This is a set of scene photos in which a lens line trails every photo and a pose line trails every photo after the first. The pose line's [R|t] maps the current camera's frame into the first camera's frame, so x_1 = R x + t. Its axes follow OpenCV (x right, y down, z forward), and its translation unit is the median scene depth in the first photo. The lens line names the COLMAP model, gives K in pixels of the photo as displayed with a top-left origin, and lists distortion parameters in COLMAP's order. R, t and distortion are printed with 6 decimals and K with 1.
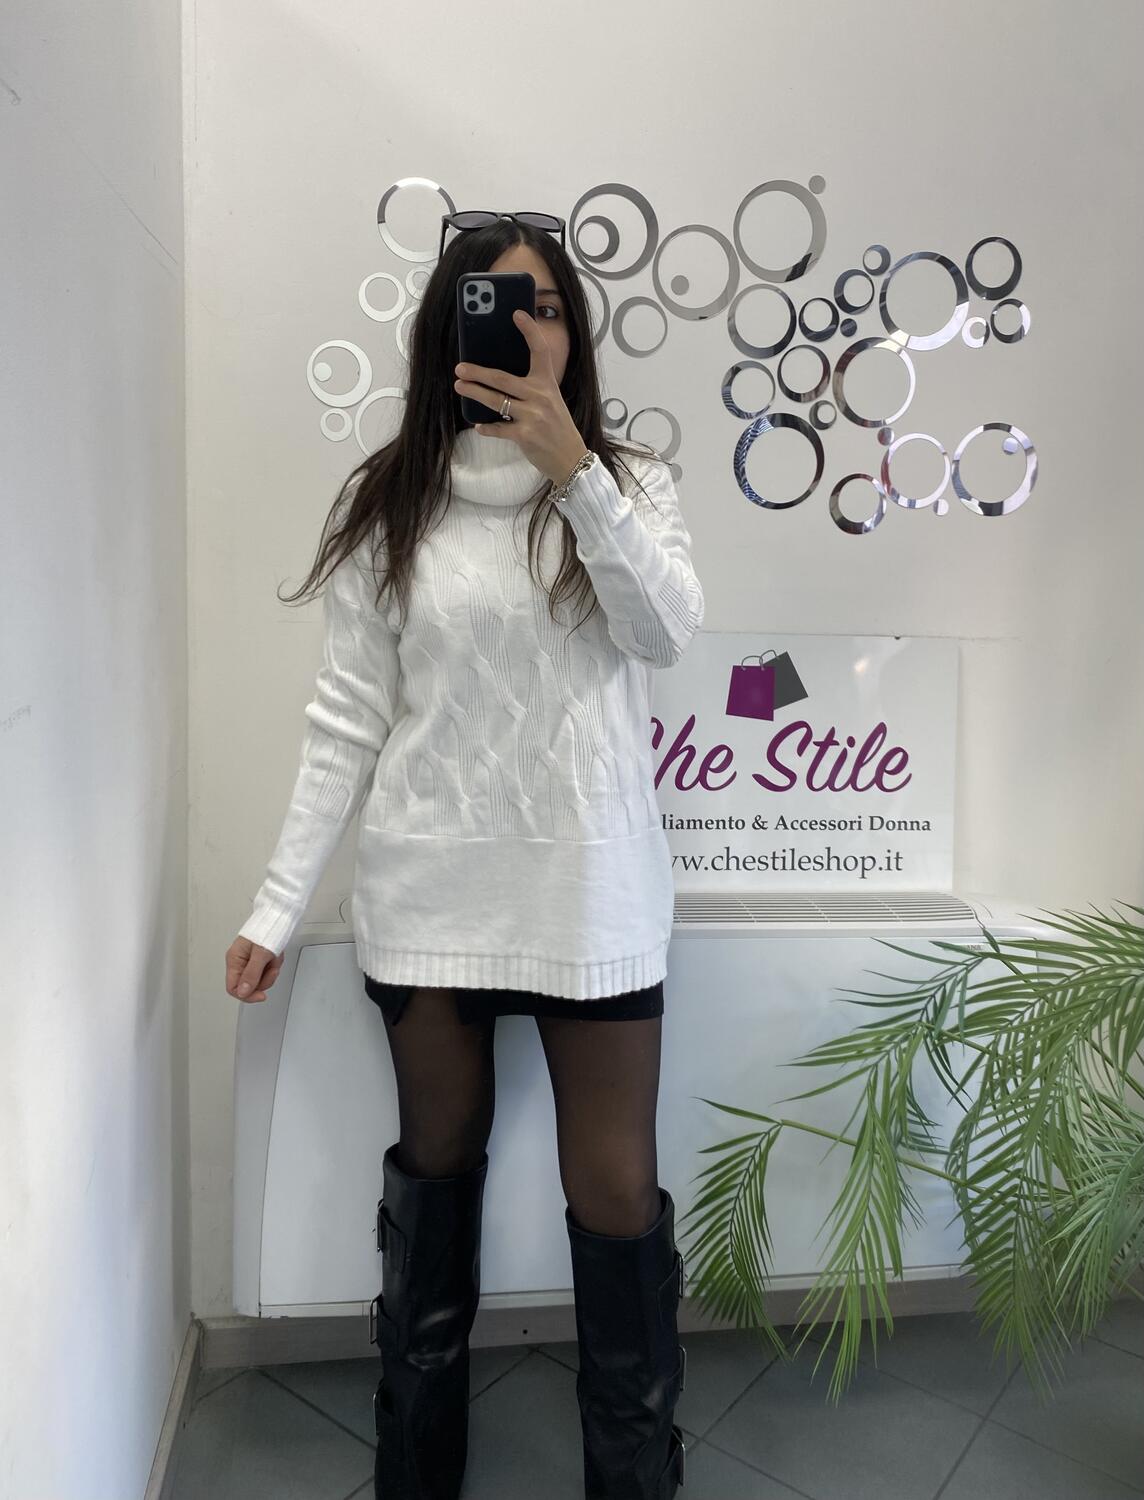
lens RADIAL K [[1240.0, 0, 590.4], [0, 1240.0, 732.3], [0, 0, 1]] dist [0.014349, -0.011916]
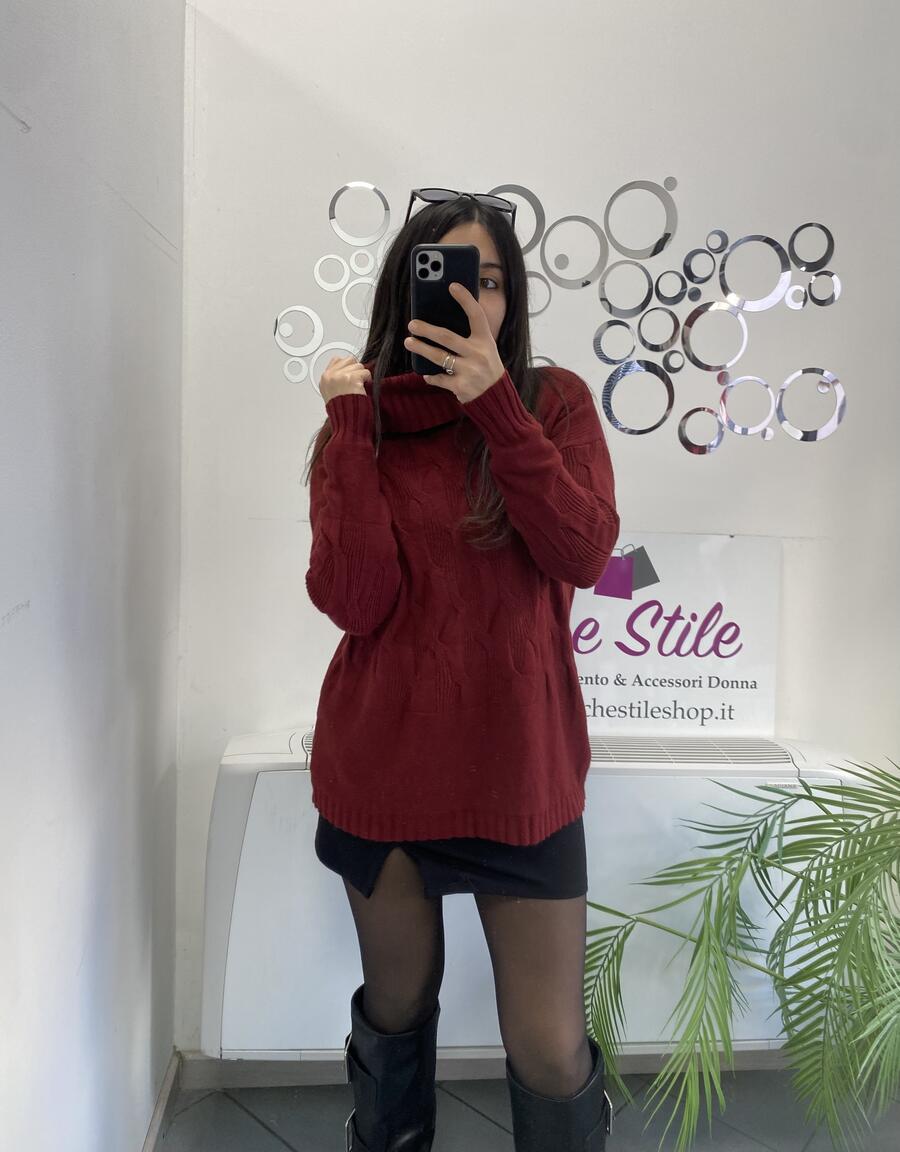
lens RADIAL K [[887.7, 0, 451.4], [0, 887.7, 551.8], [0, 0, 1]] dist [-0.002899, 0.006841]
pose [[0.997299, 0.015821, -0.071728, 0.027392], [-0.017822, 0.999467, -0.027342, -0.030247], [0.071258, 0.028546, 0.997049, 0.077464]]
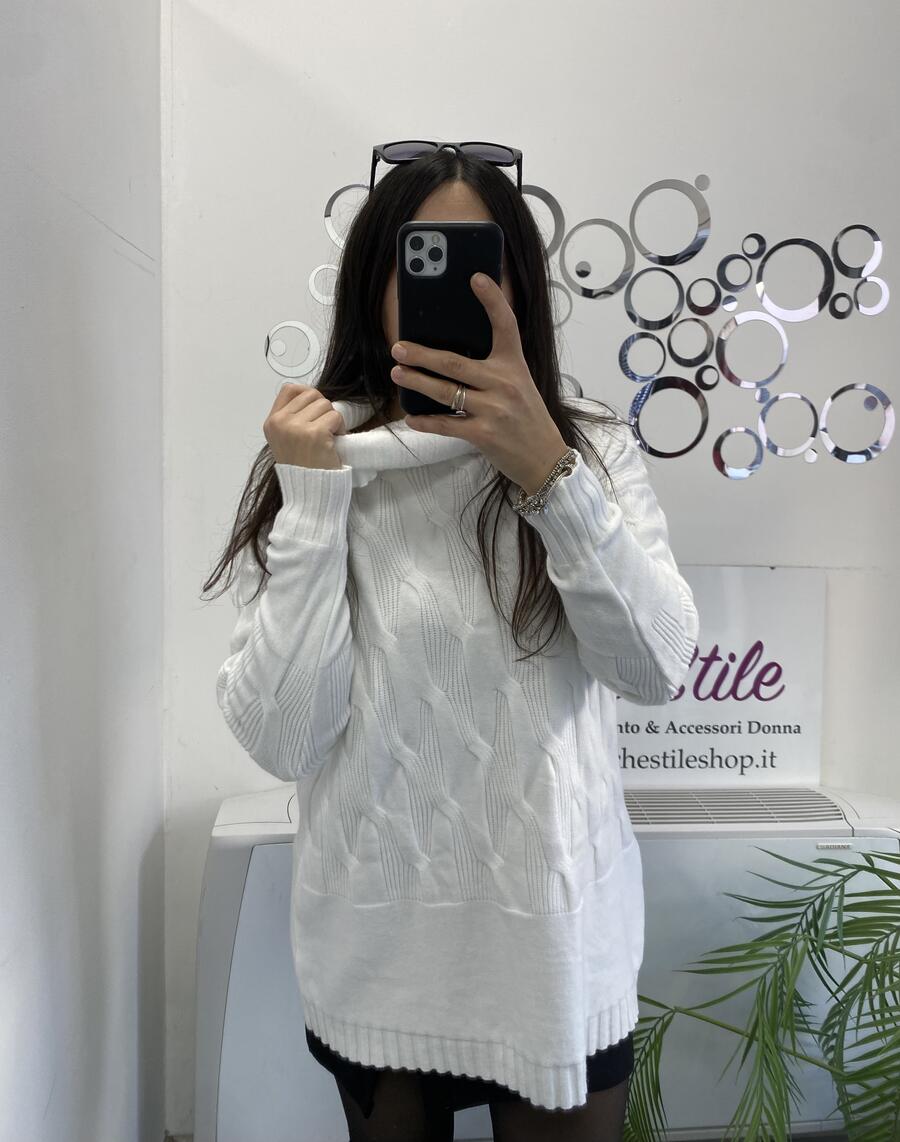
lens RADIAL K [[849.7, 0, 465.5], [0, 849.7, 530.0], [0, 0, 1]] dist [-0.012752, -0.000315]
pose [[0.998365, 0.002725, -0.057089, 0.007363], [-0.004305, 0.999610, -0.027585, -0.088400], [0.056991, 0.027786, 0.997988, 0.195595]]
